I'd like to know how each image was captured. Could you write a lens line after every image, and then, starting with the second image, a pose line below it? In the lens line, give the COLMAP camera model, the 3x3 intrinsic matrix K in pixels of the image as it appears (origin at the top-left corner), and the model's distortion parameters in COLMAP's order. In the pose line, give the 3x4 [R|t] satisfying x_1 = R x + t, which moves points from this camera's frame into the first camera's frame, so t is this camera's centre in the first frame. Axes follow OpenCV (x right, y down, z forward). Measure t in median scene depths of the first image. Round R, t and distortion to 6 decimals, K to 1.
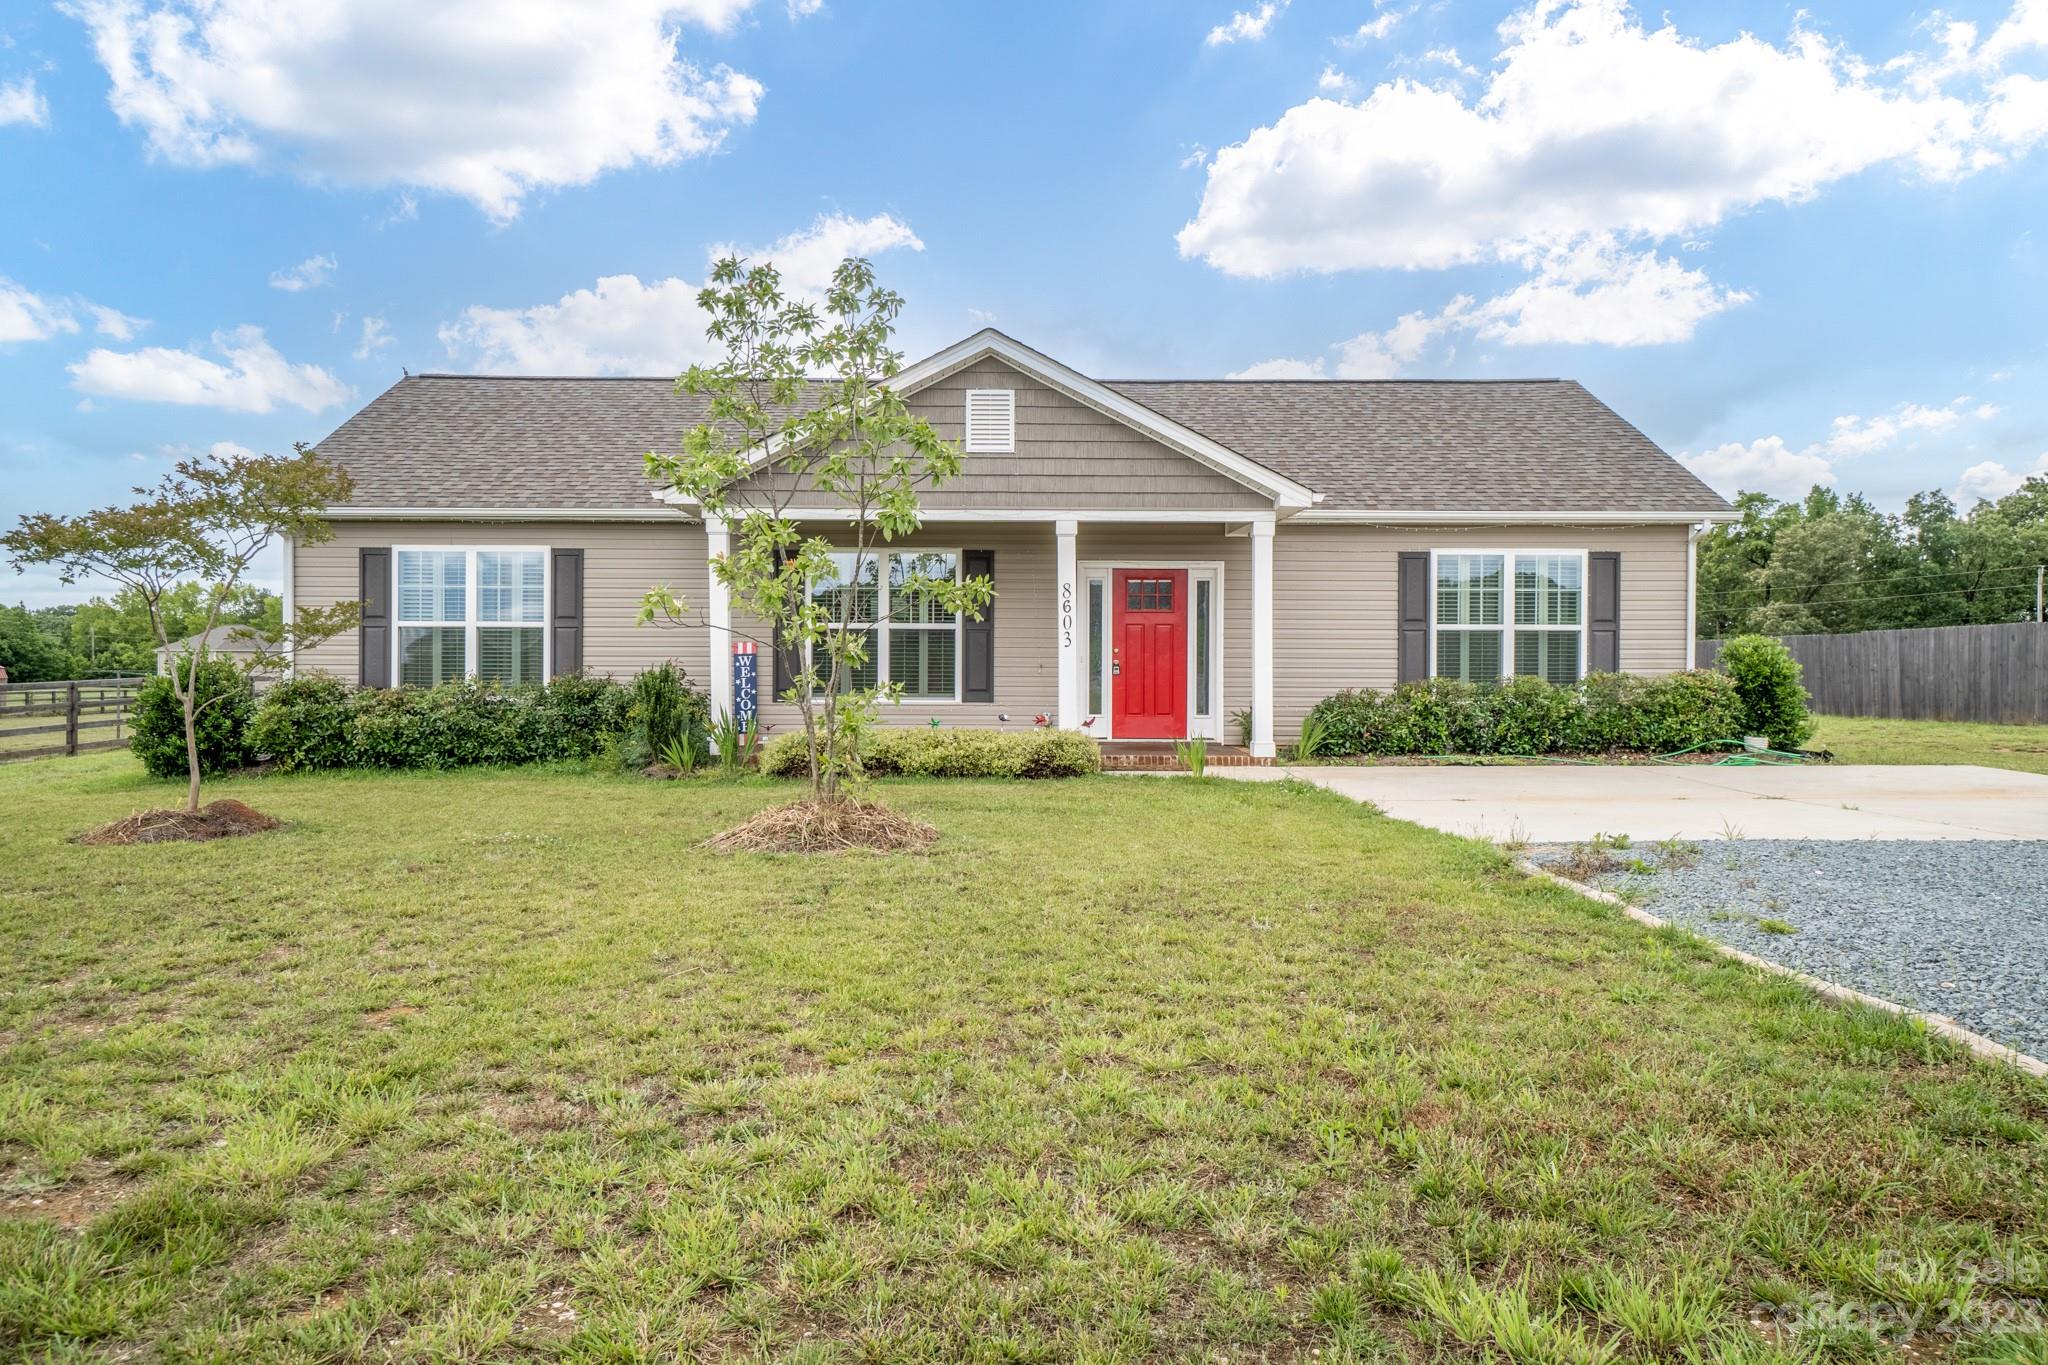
lens RADIAL K [[1502.7, 0, 1032.7], [0, 1502.7, 683.0], [0, 0, 1]] dist [0.048355, -0.000299]
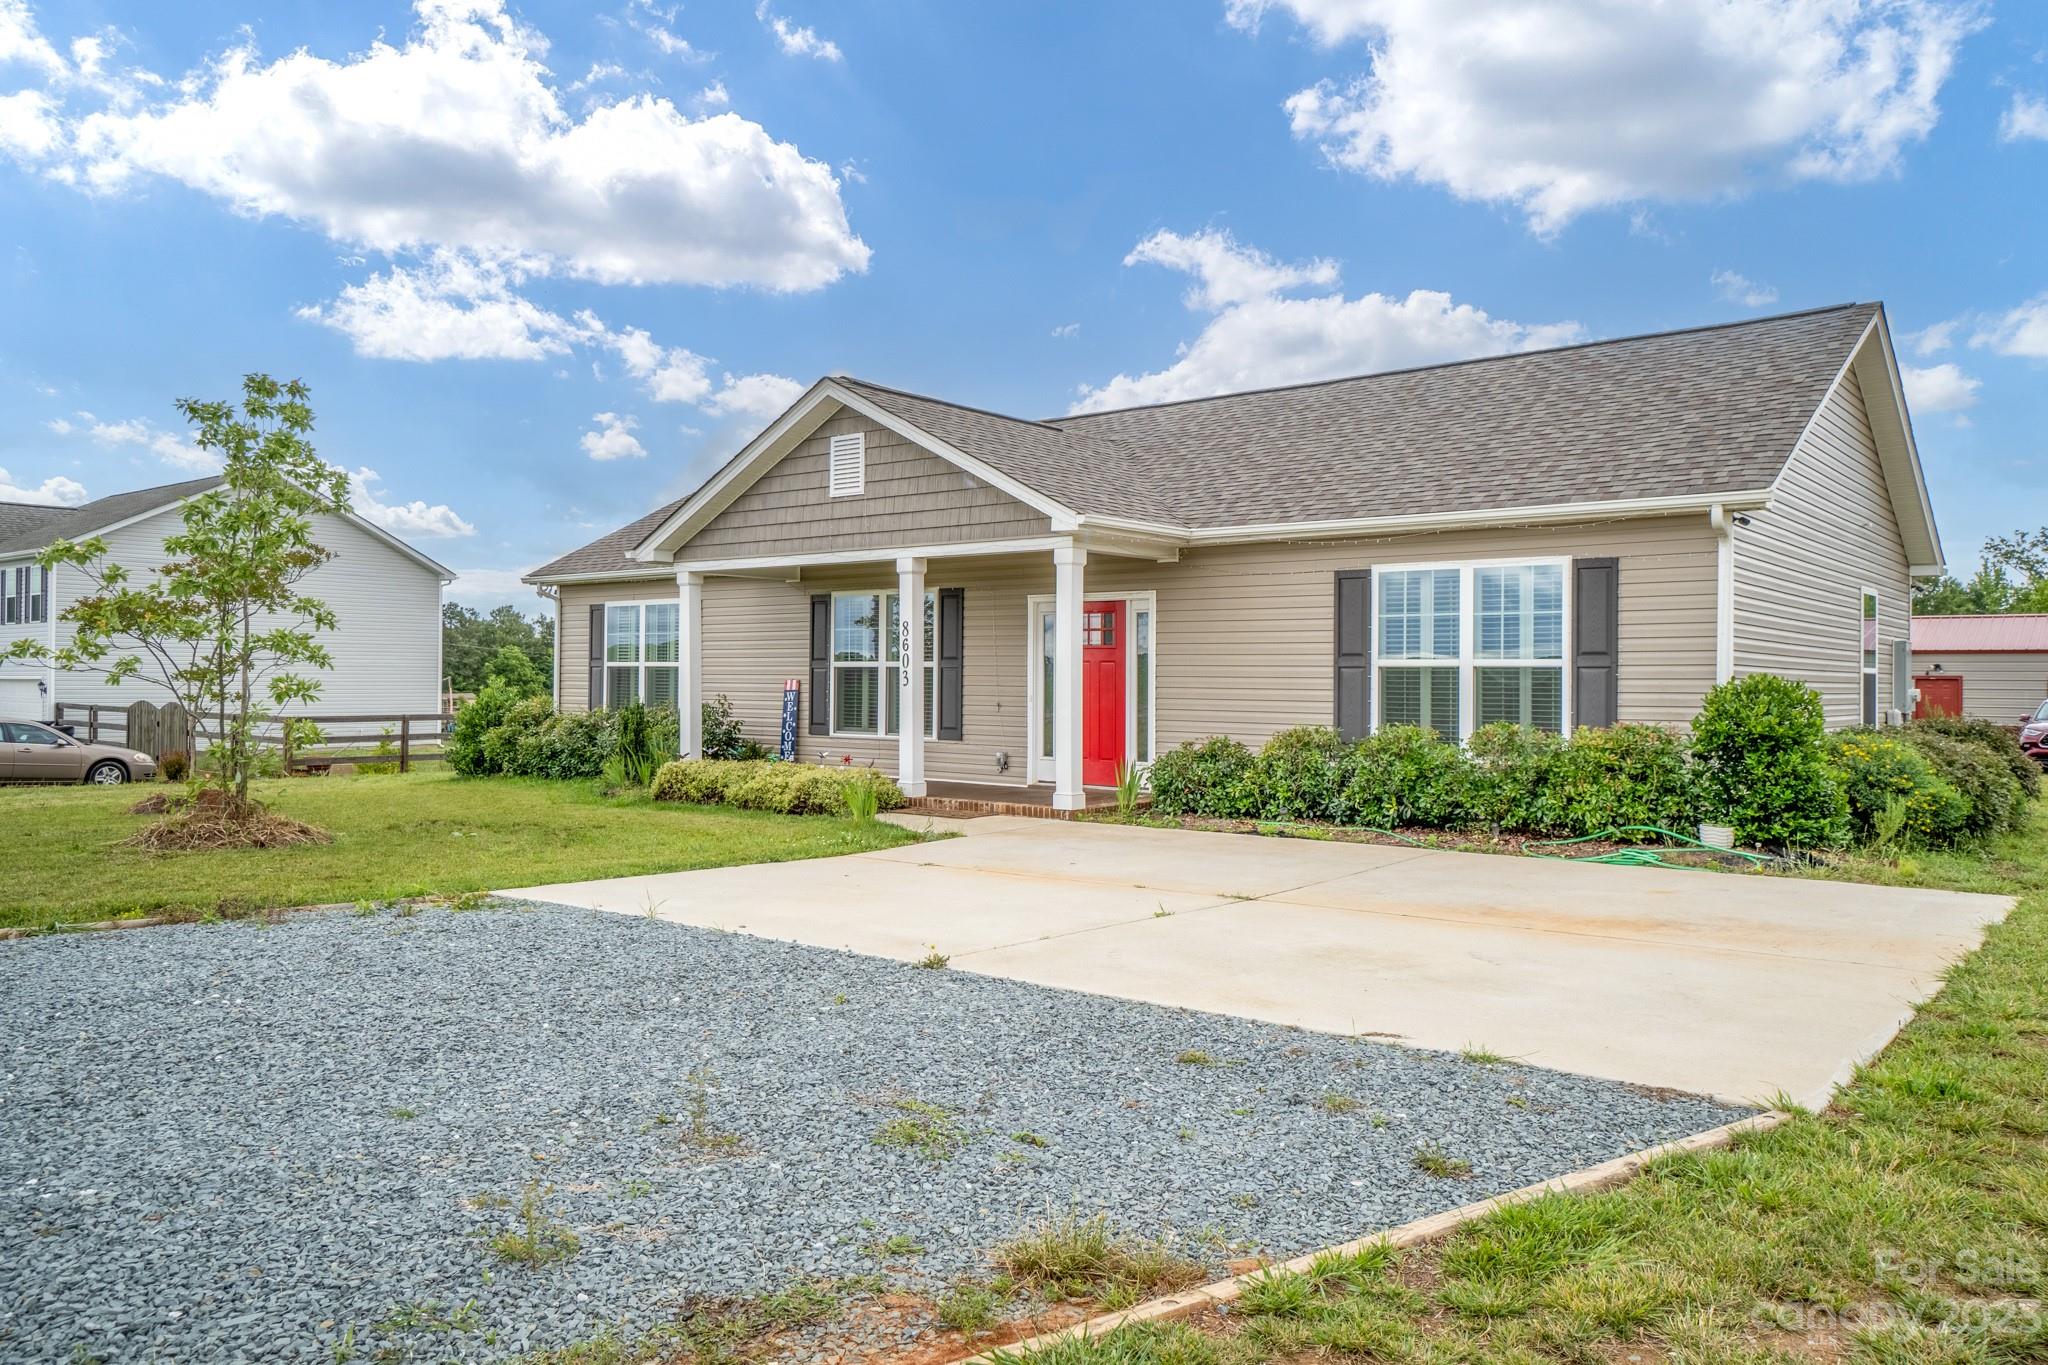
lens RADIAL K [[1502.7, 0, 1023.7], [0, 1502.7, 681.0], [0, 0, 1]] dist [0.048355, -0.000299]
pose [[0.737900, 0.002533, -0.674905, 0.681345], [-0.021294, 0.999582, -0.019530, -0.008300], [0.674574, 0.028782, 0.737646, 0.294292]]
